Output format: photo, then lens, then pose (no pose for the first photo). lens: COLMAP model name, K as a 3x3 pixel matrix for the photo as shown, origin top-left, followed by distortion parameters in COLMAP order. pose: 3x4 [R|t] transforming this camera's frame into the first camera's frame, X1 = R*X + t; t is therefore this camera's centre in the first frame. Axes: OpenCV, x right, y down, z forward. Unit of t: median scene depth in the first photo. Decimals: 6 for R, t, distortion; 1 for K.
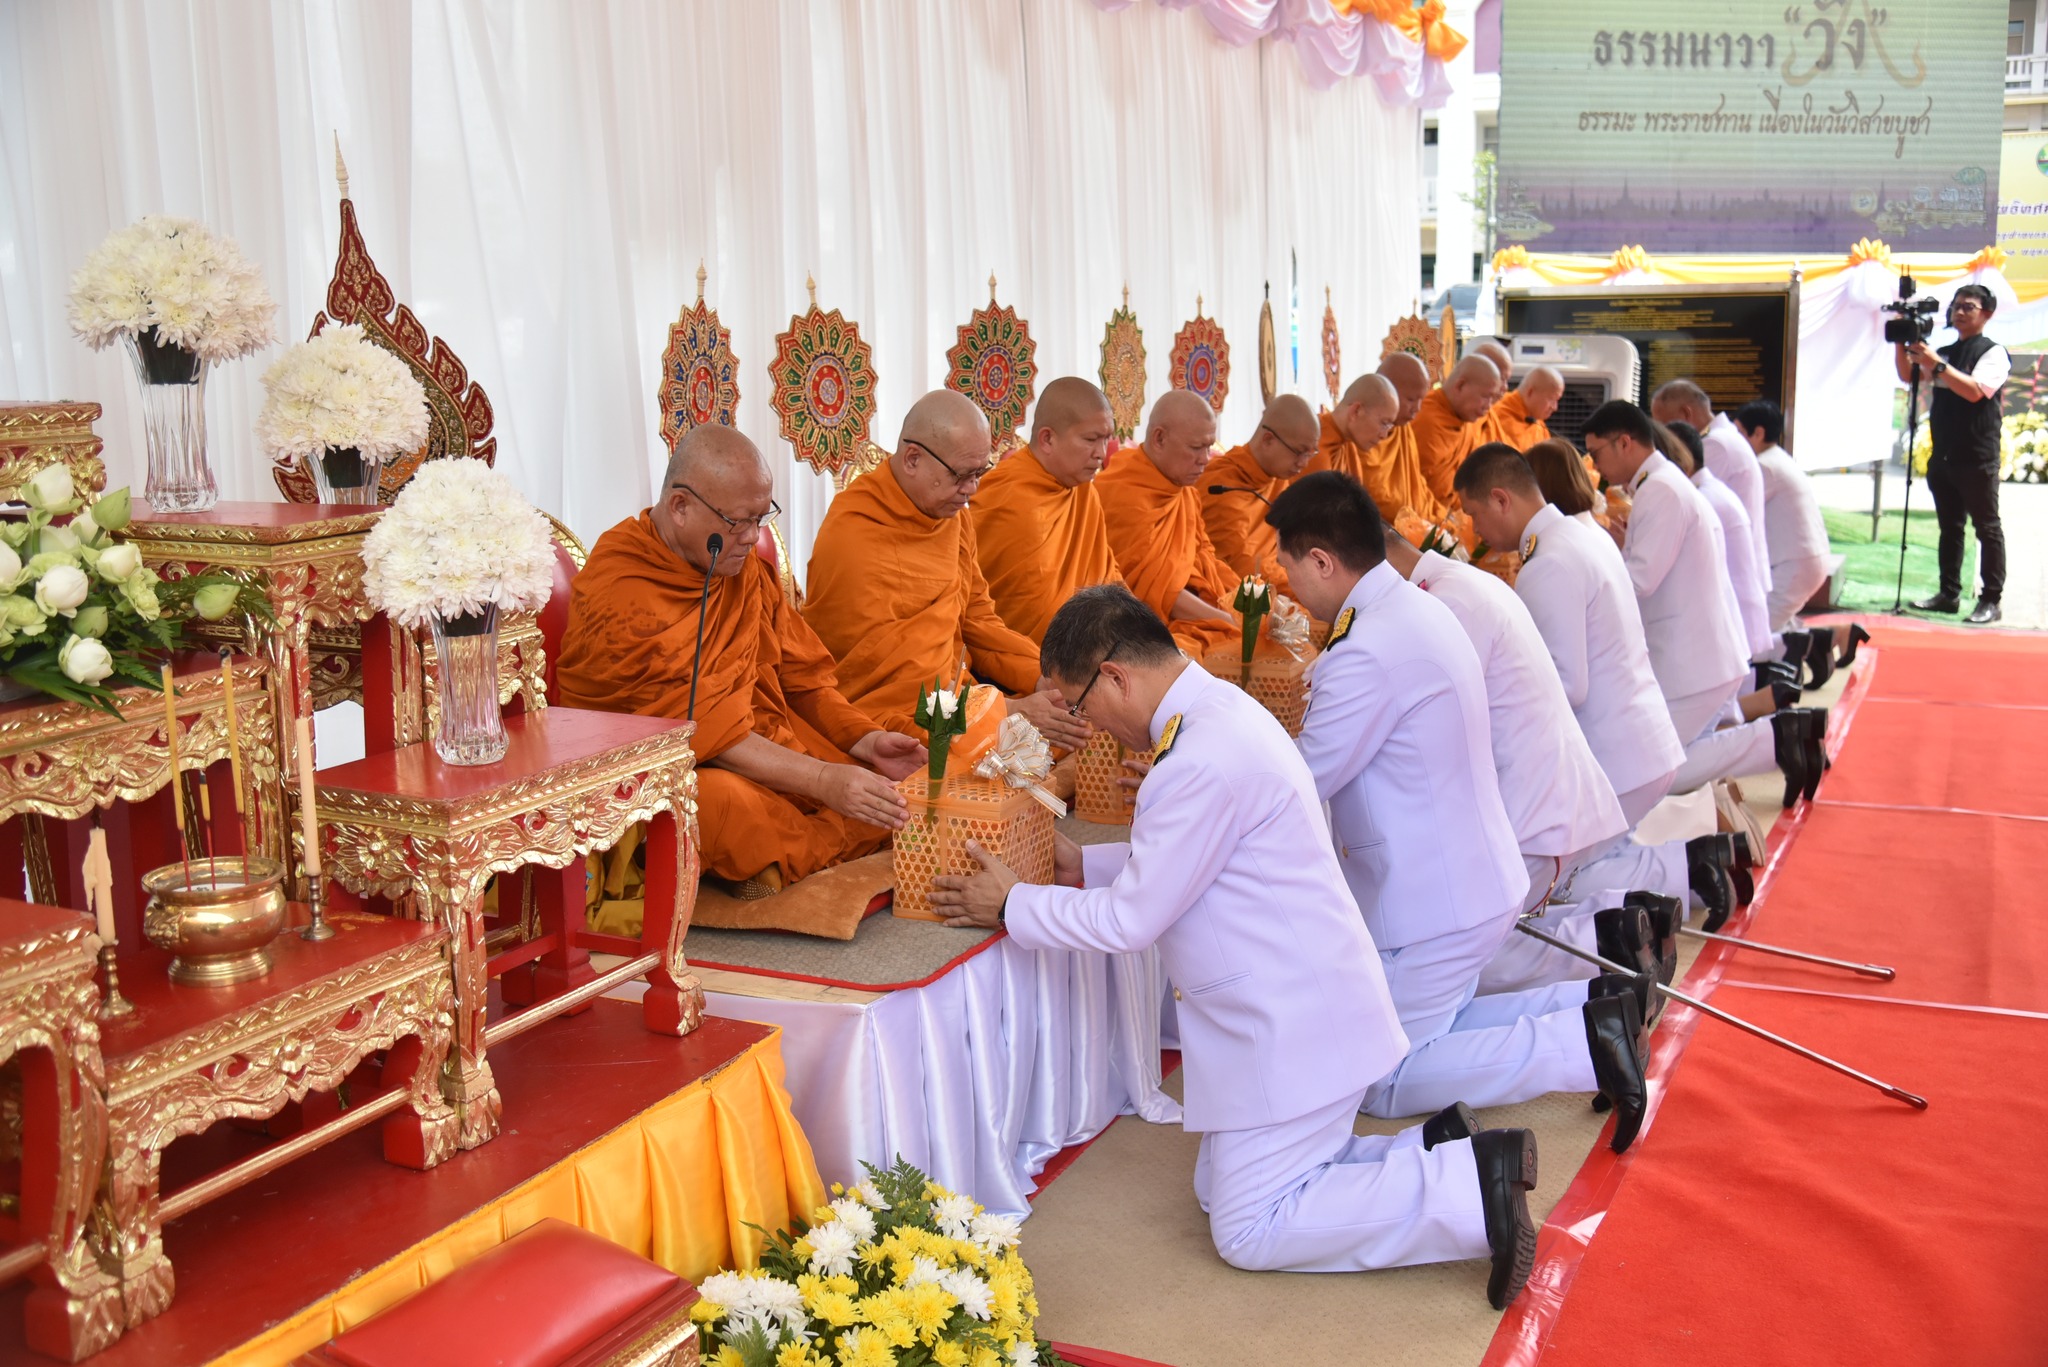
lens RADIAL K [[2387.6, 0, 1025.7], [0, 2387.6, 716.9], [0, 0, 1]] dist [-0.019693, -0.019069]
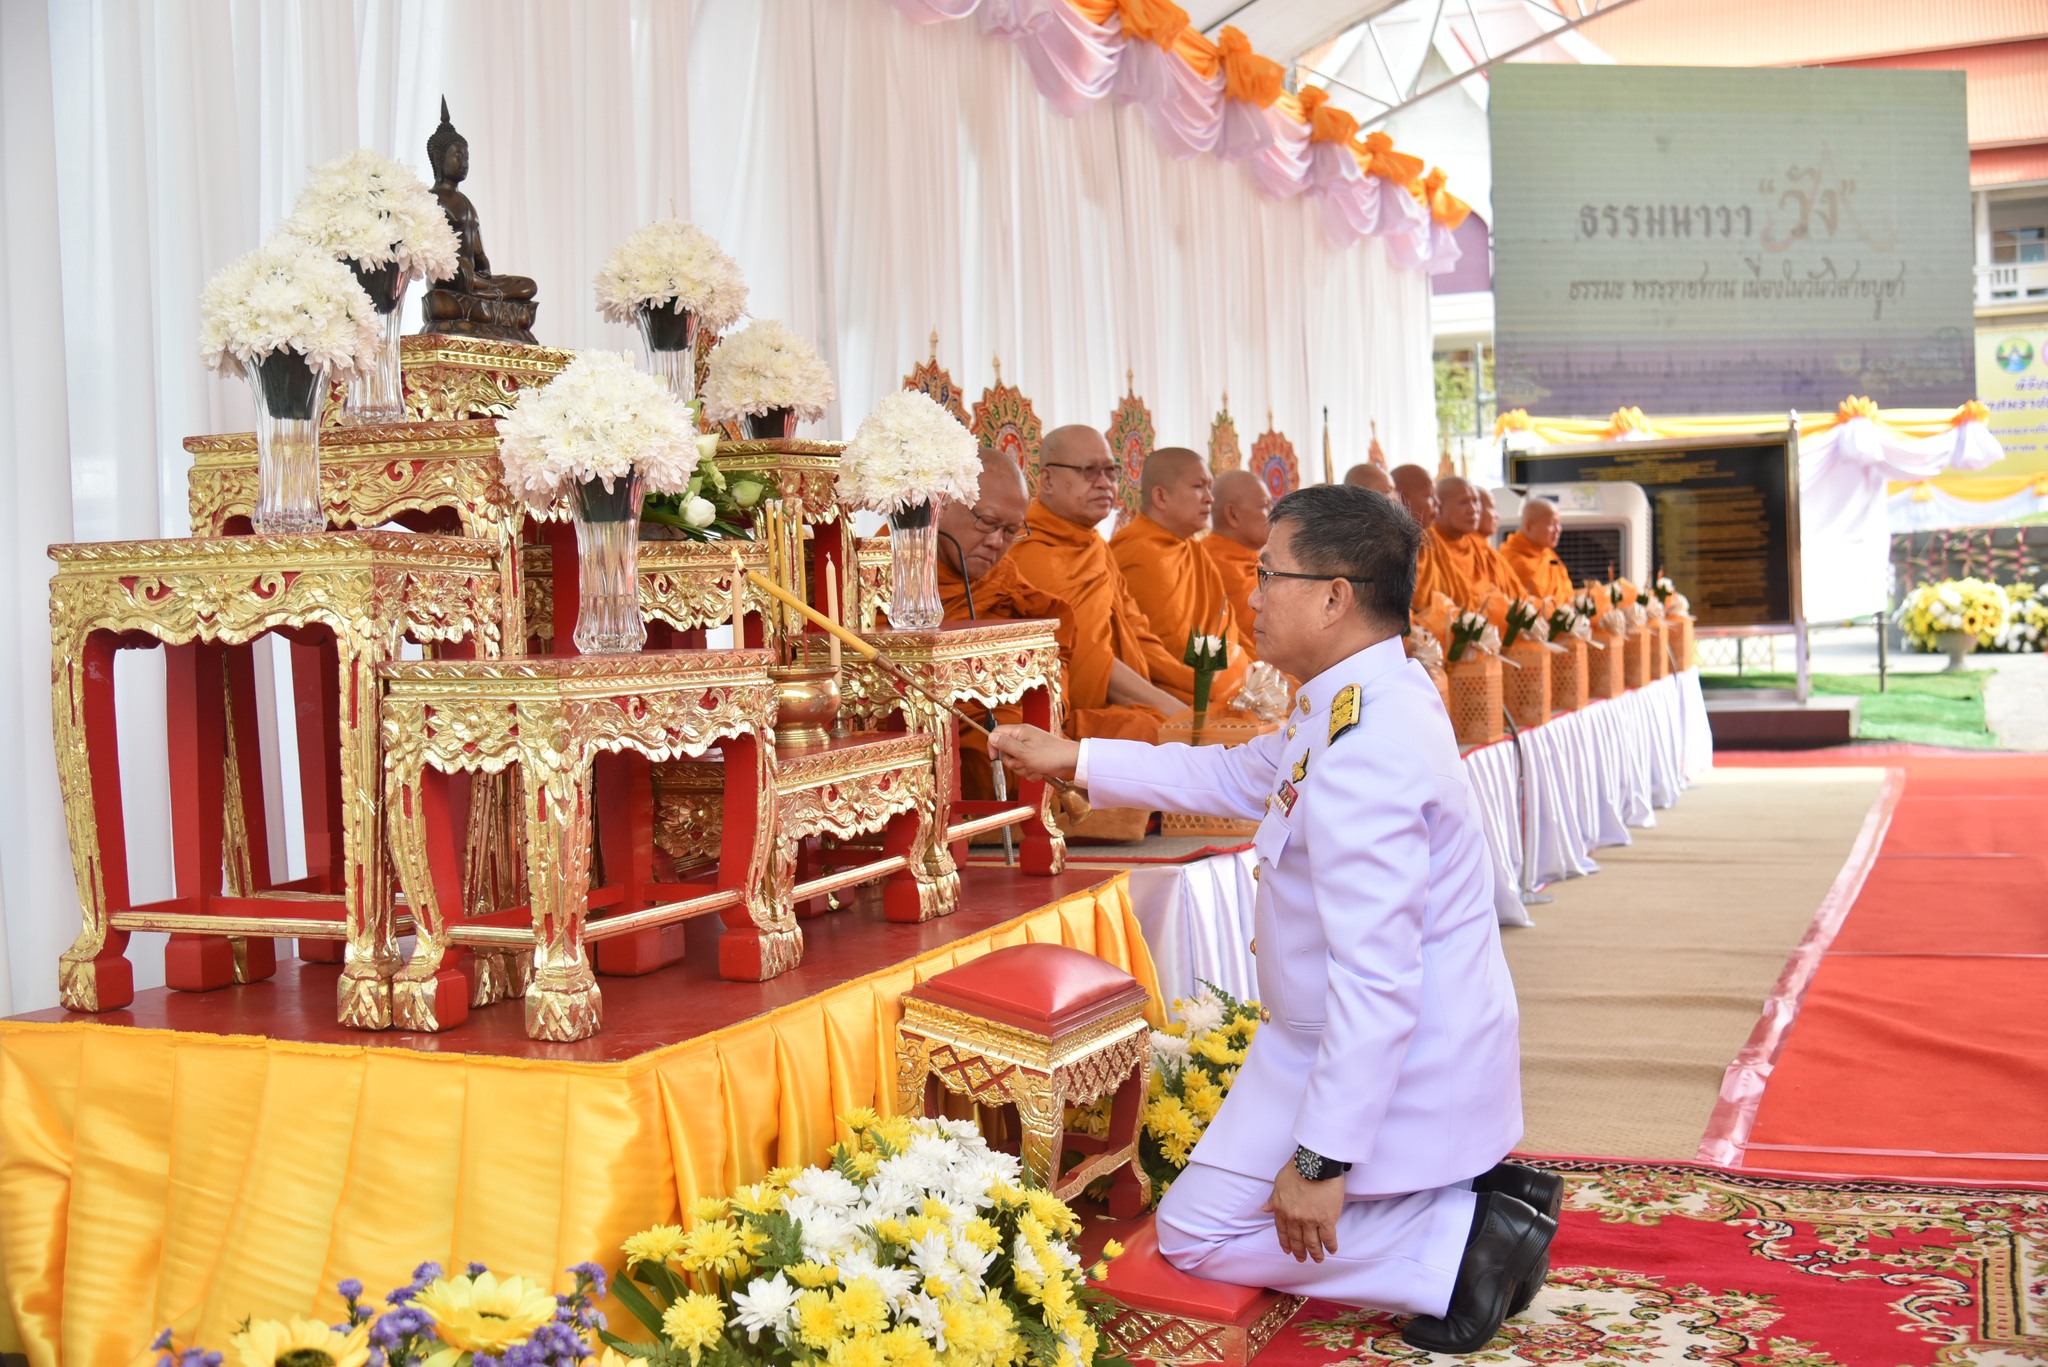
lens RADIAL K [[2747.2, 0, 1024.0], [0, 2747.2, 683.5], [0, 0, 1]] dist [-0.019896, -0.000073]
pose [[0.997902, -0.029553, 0.057609, -0.077310], [0.037389, 0.989434, -0.140080, 0.076093], [-0.052861, 0.141940, 0.988463, -0.135516]]
